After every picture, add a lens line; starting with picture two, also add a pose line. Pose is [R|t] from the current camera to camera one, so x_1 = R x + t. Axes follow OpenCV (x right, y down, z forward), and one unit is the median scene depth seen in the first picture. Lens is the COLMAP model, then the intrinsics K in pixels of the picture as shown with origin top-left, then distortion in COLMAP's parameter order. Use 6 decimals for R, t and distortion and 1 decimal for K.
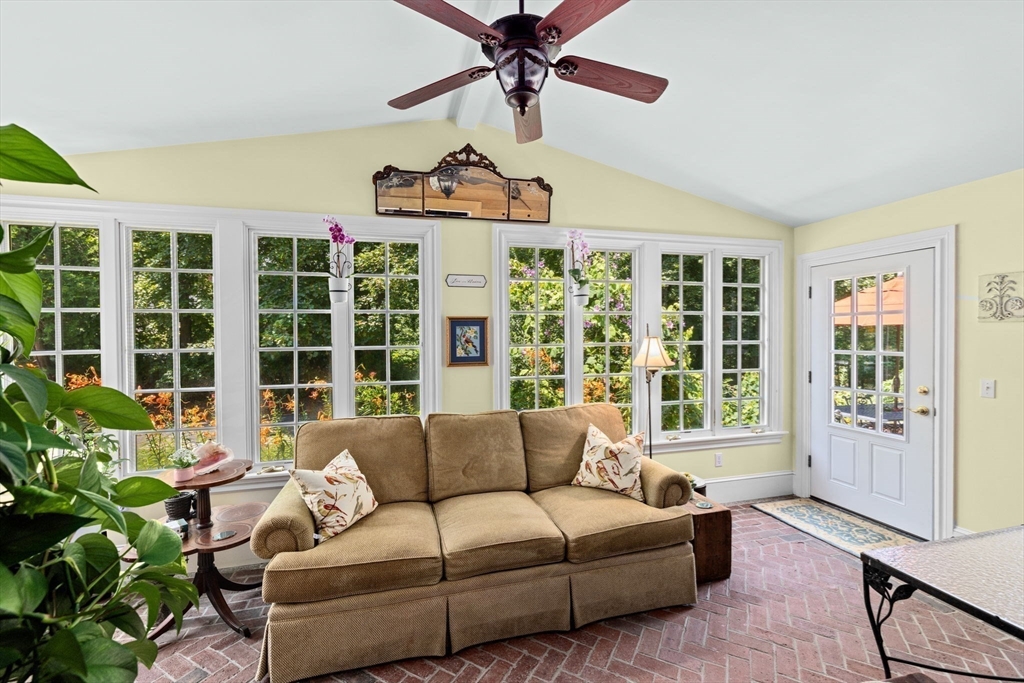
lens RADIAL K [[441.2, 0, 509.9], [0, 441.2, 336.7], [0, 0, 1]] dist [-0.000240, -0.000008]
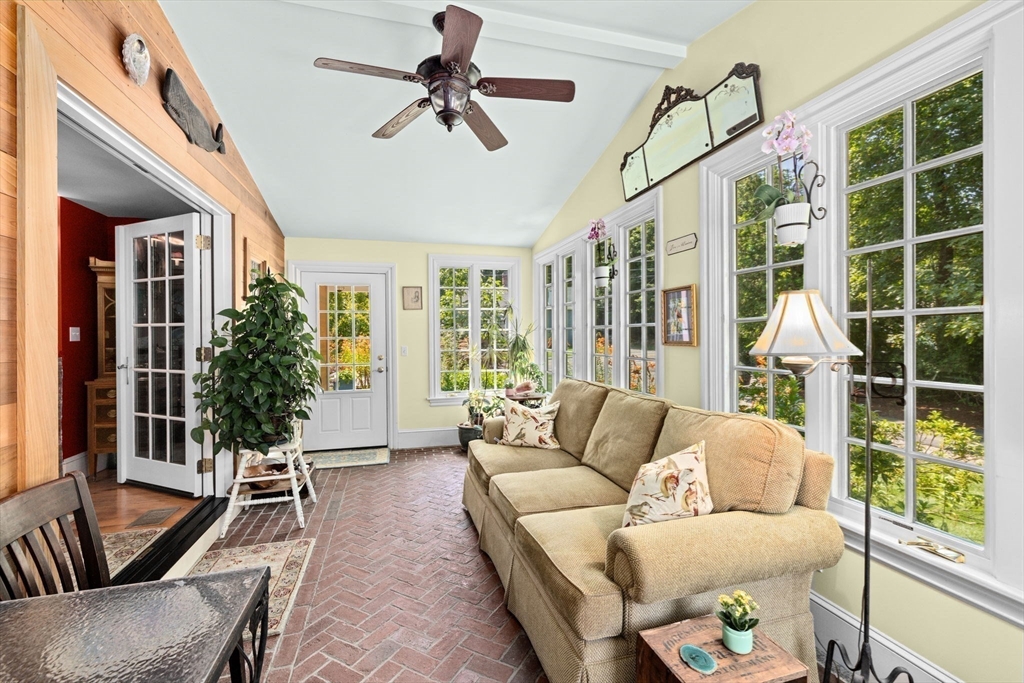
lens RADIAL K [[441.2, 0, 509.9], [0, 441.2, 336.7], [0, 0, 1]] dist [-0.000240, -0.000008]
pose [[0.022422, 0.002314, -0.999746, 0.741989], [0.012447, 0.999919, 0.002593, 0.045560], [0.999671, -0.012502, 0.022391, 0.649687]]
